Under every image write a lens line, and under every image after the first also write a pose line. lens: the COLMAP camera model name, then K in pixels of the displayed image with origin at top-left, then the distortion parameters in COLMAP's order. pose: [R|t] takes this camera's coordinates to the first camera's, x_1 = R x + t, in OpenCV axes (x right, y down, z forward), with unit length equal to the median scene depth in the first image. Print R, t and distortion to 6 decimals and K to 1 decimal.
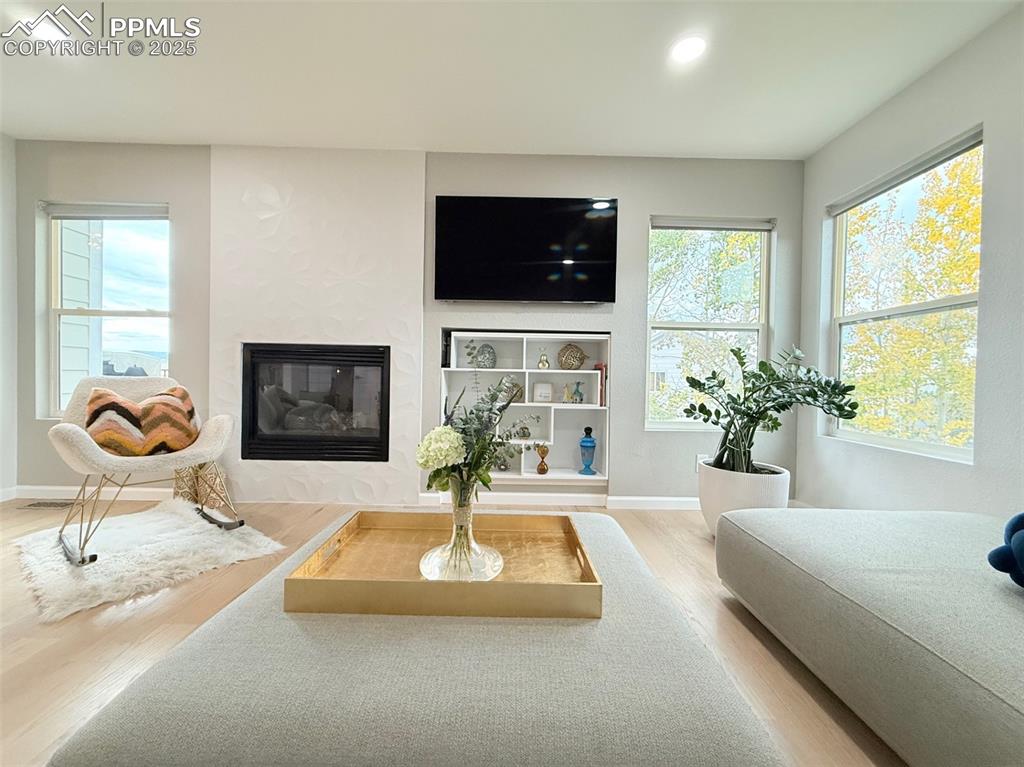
lens RADIAL K [[409.0, 0, 506.9], [0, 409.0, 378.2], [0, 0, 1]] dist [0.000575, 0.000174]
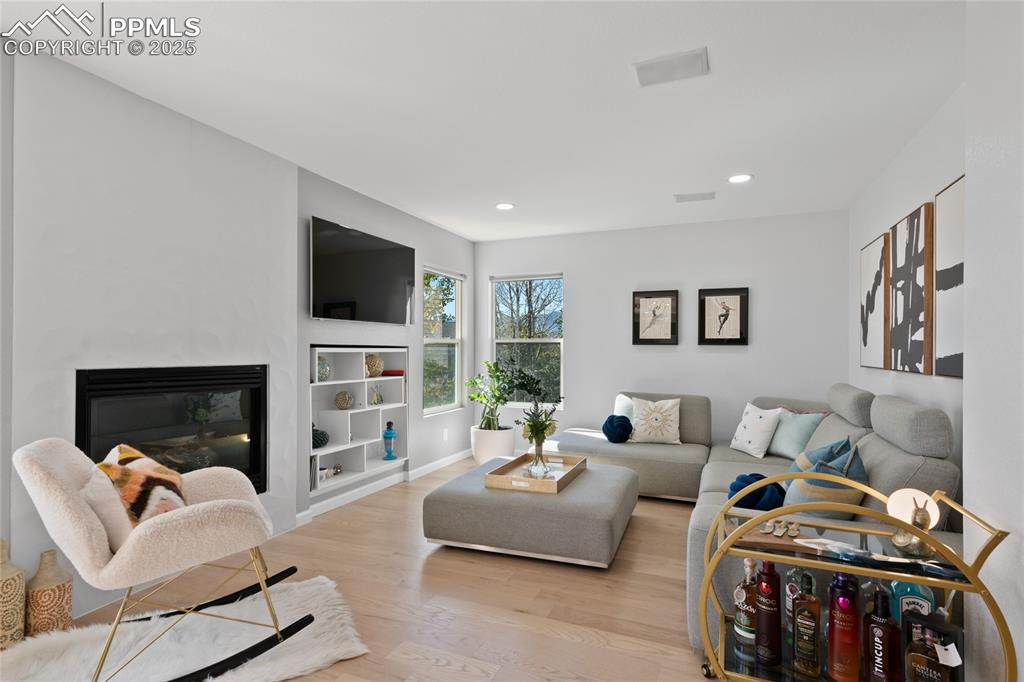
lens RADIAL K [[512.3, 0, 516.4], [0, 512.3, 354.4], [0, 0, 1]] dist [0.025469, -0.000789]
pose [[0.379010, -0.028525, 0.924953, -1.139029], [0.020754, 0.999535, 0.022321, -0.116282], [-0.925160, 0.010736, 0.379426, 0.049588]]
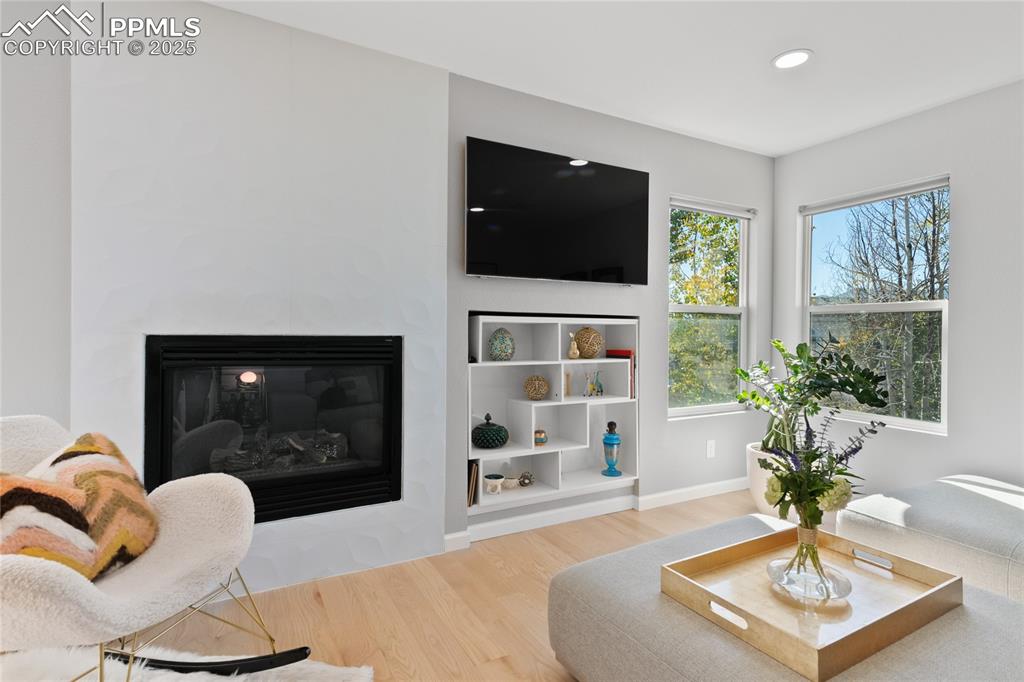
lens RADIAL K [[512.3, 0, 511.0], [0, 512.3, 335.9], [0, 0, 1]] dist [0.025469, -0.000789]
pose [[0.875050, -0.020172, 0.483613, -0.550365], [0.018769, 0.999794, 0.007743, -0.083007], [-0.483669, 0.002301, 0.875248, 0.133950]]
